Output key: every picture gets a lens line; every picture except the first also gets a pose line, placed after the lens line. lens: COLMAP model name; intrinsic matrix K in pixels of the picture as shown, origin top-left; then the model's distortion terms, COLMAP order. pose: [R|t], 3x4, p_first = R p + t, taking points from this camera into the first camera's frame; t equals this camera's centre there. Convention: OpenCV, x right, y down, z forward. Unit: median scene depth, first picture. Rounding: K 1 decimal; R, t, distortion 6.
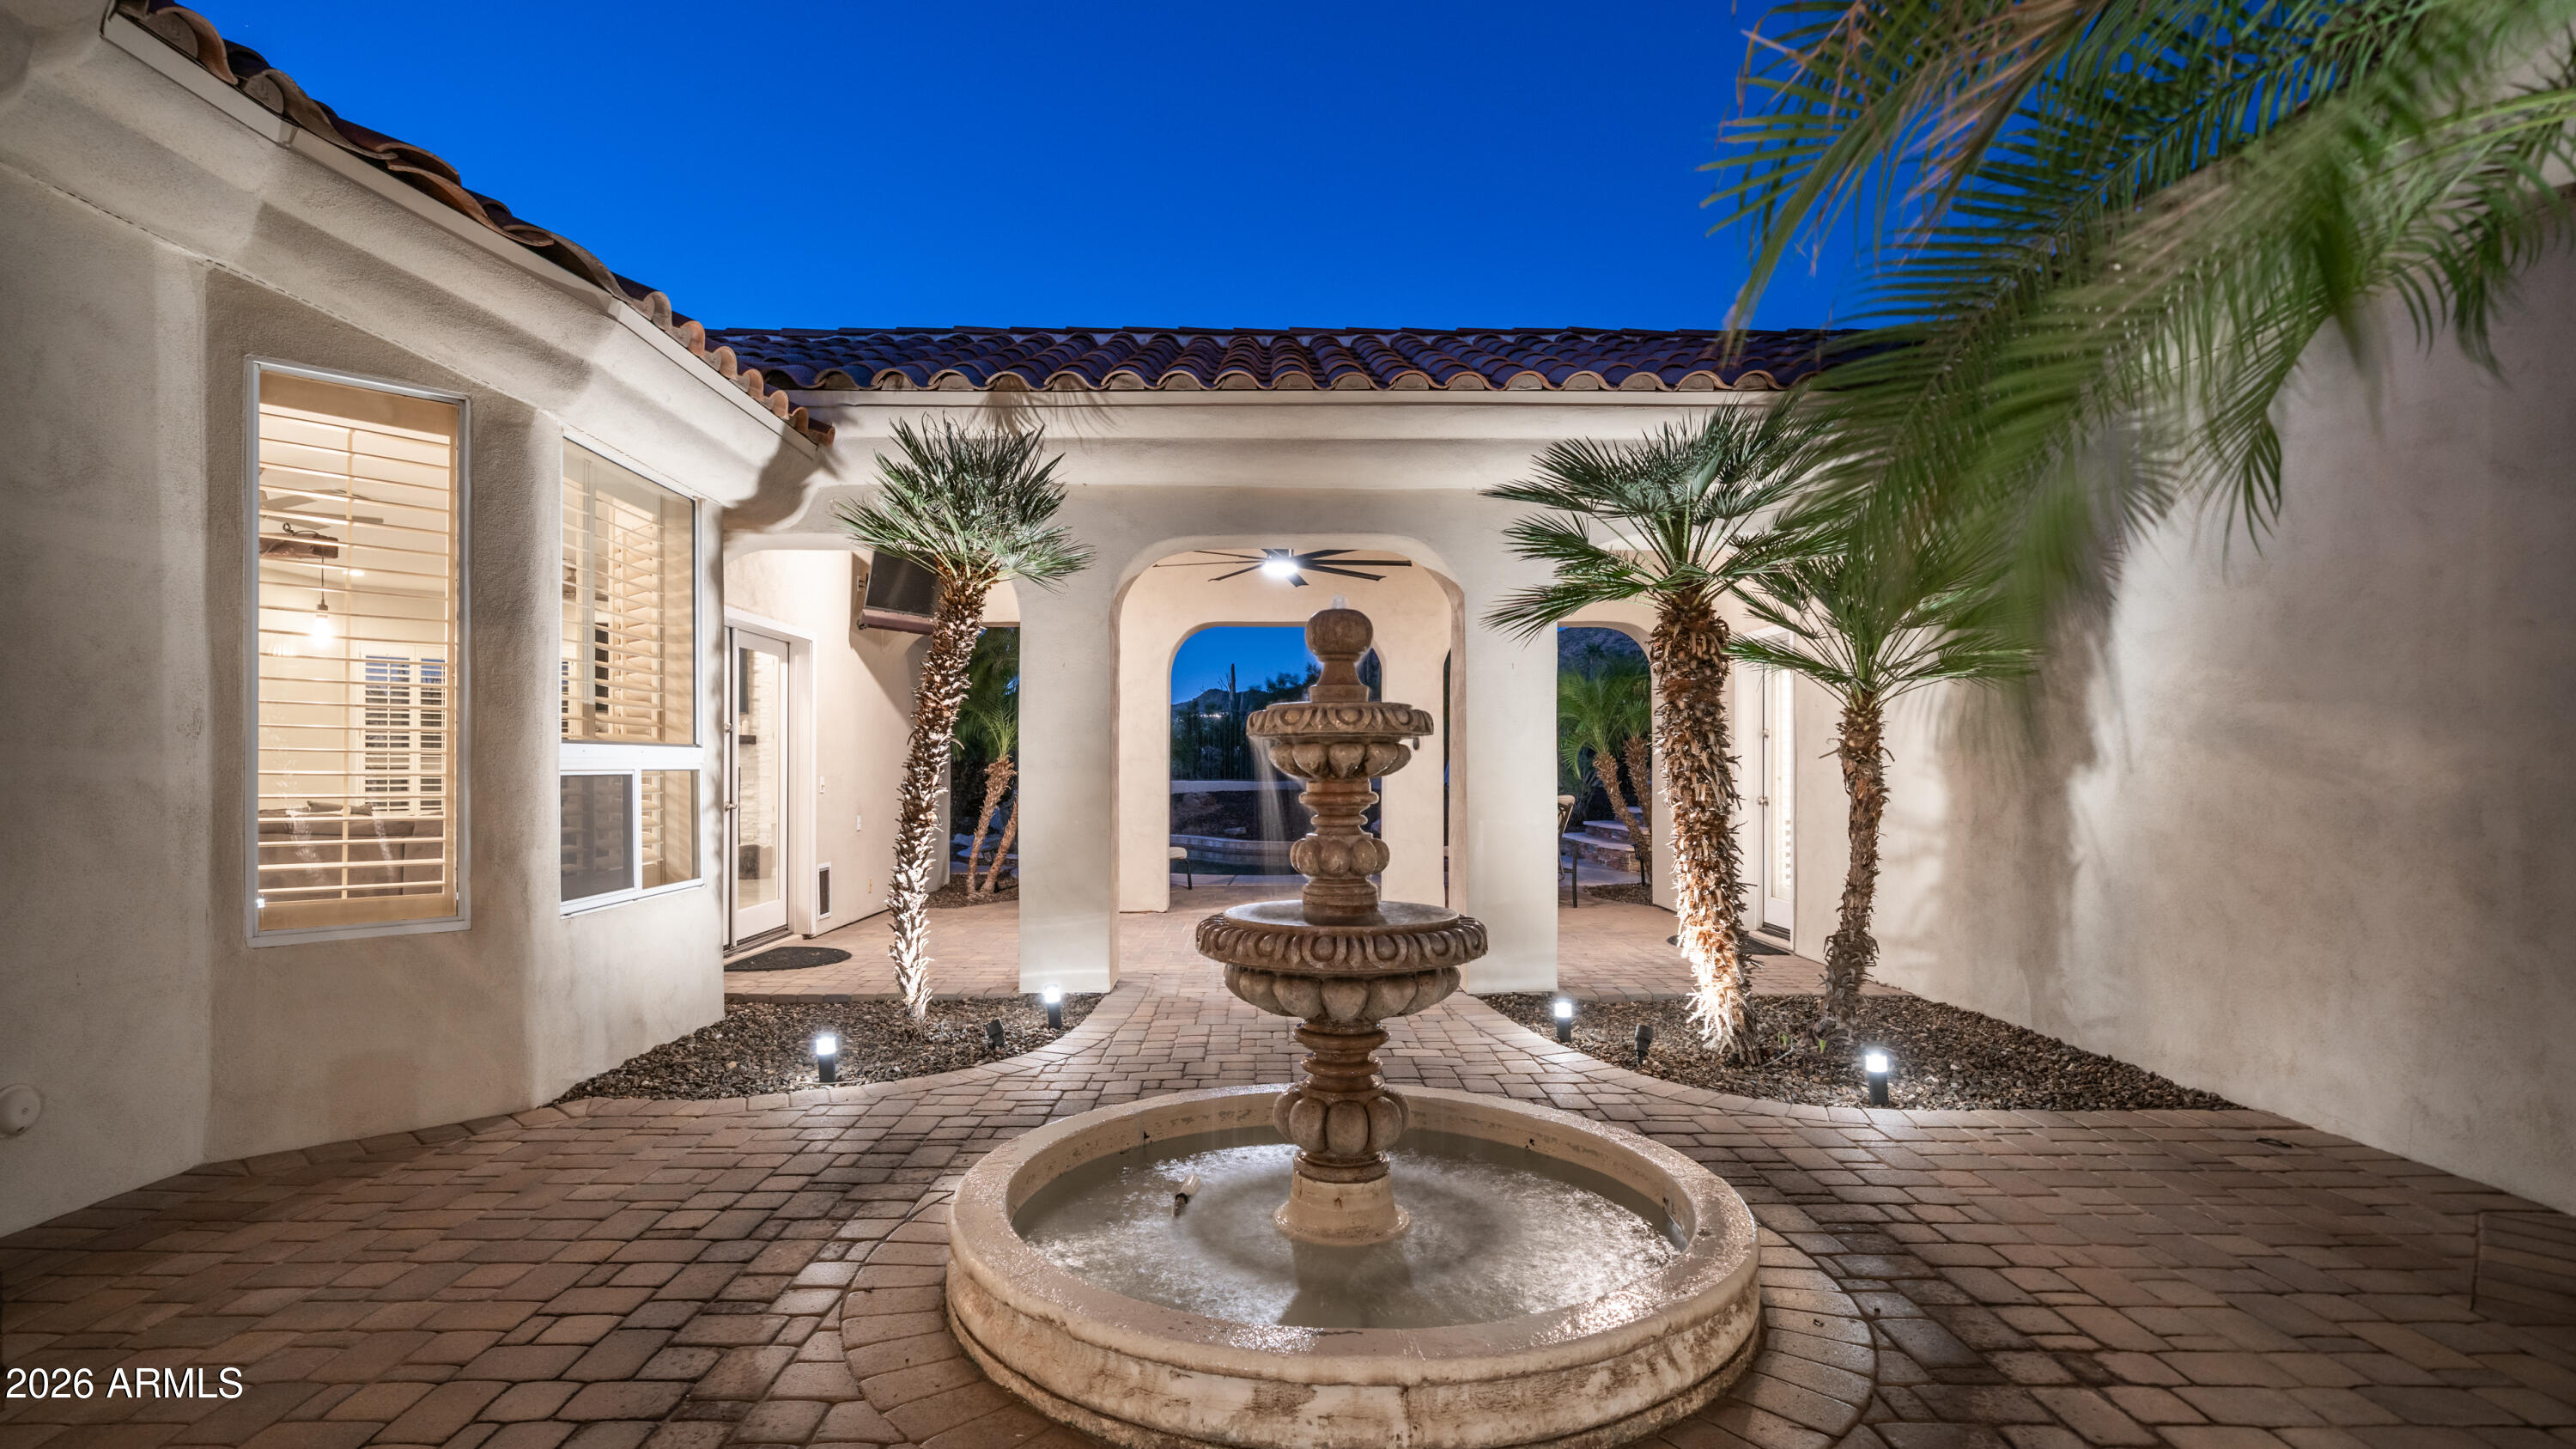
lens RADIAL K [[1171.2, 0, 1285.9], [0, 1171.2, 745.4], [0, 0, 1]] dist [0.002622, 0.000048]
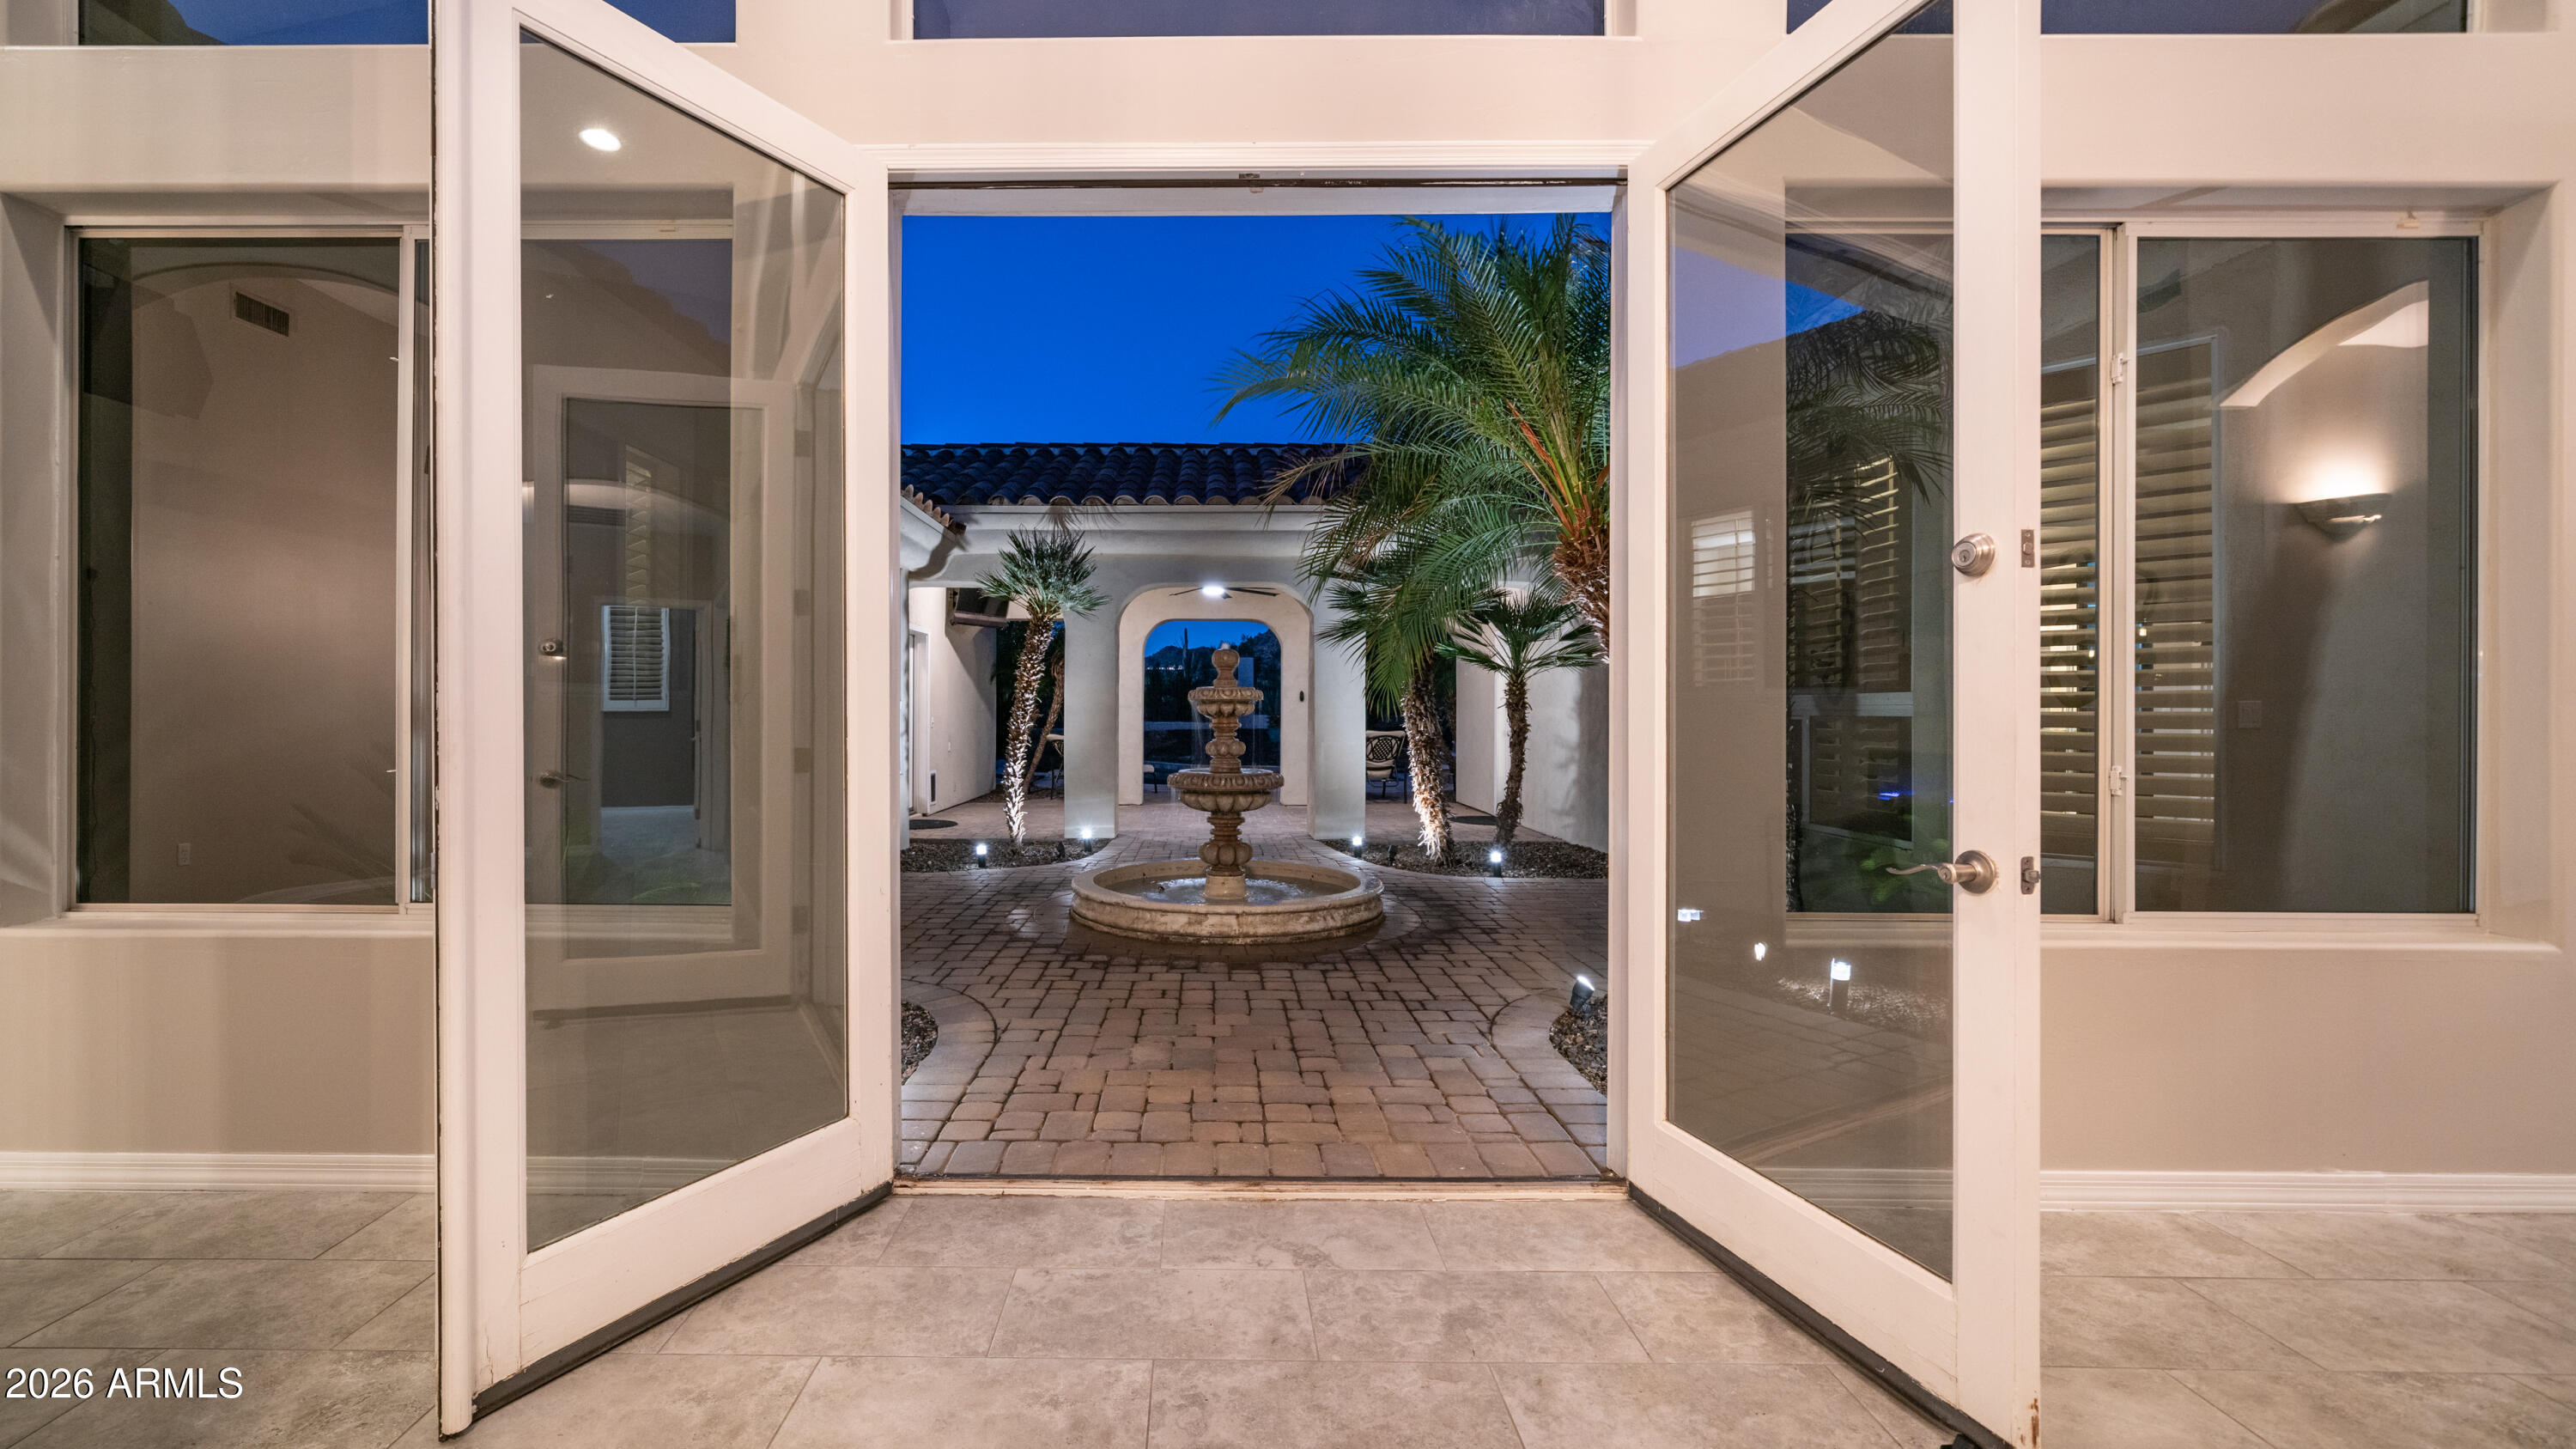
lens RADIAL K [[1016.8, 0, 1217.0], [0, 1016.8, 710.9], [0, 0, 1]] dist [-0.000126, -0.000002]
pose [[0.999884, 0.003401, -0.014834, 0.032850], [-0.003142, 0.999843, 0.017435, -0.012686], [0.014891, -0.017386, 0.999738, -0.639741]]
